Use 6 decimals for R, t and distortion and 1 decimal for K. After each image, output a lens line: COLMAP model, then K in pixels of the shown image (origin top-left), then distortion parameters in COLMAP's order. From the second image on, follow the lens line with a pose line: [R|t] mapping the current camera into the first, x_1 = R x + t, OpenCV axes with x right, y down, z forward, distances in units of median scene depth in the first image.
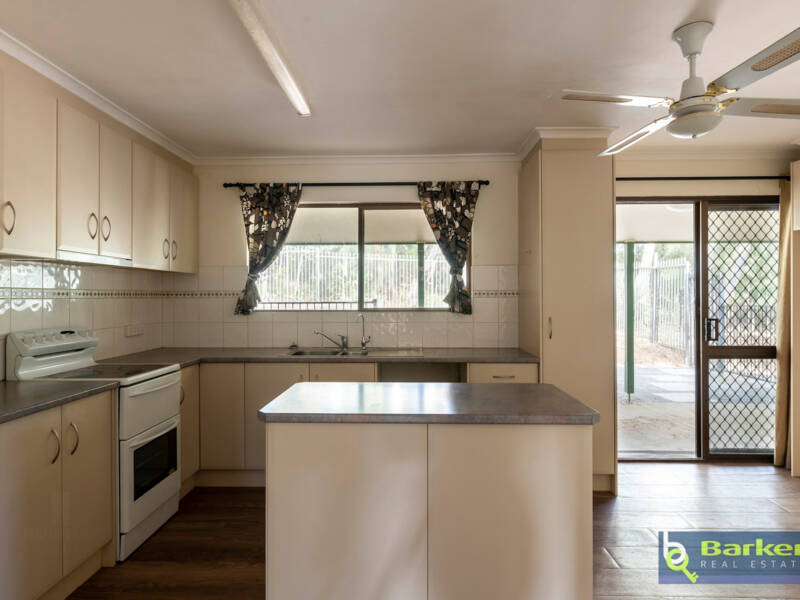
lens RADIAL K [[460.6, 0, 403.5], [0, 460.6, 298.4], [0, 0, 1]] dist [0.003519, -0.000698]
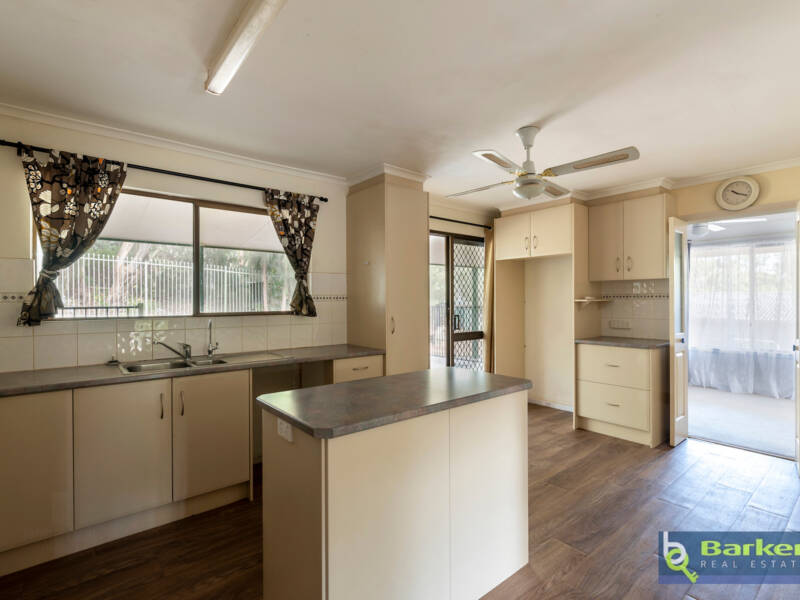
lens RADIAL K [[398.4, 0, 402.1], [0, 398.4, 300.9], [0, 0, 1]] dist [0.010497, 0.000881]
pose [[0.758112, -0.001634, 0.652122, -0.317172], [0.003672, 0.999992, -0.001762, -0.000237], [-0.652114, 0.003730, 0.758112, 0.134545]]
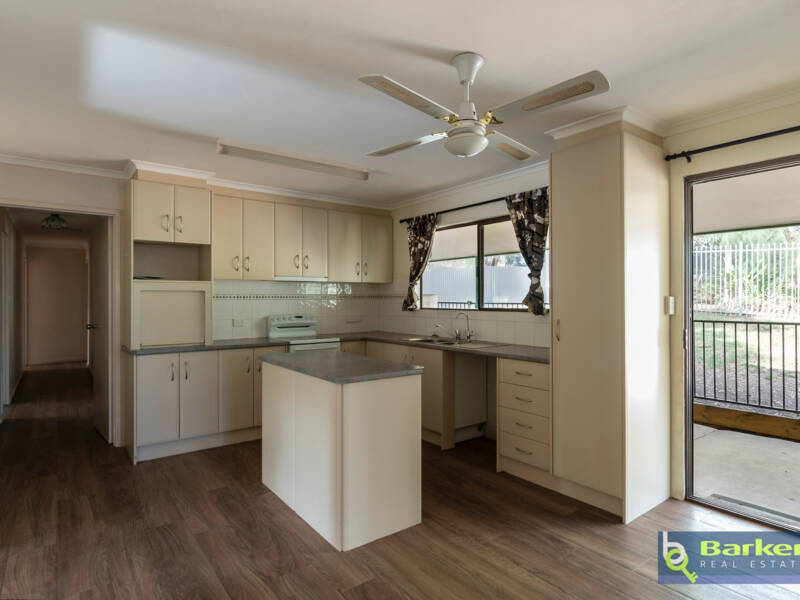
lens RADIAL K [[460.6, 0, 403.1], [0, 460.6, 298.1], [0, 0, 1]] dist [0.003519, -0.000698]
pose [[0.623228, -0.000514, -0.782040, 0.757272], [-0.001250, 0.999998, -0.001653, -0.001851], [0.782039, 0.002008, 0.623226, 0.101066]]
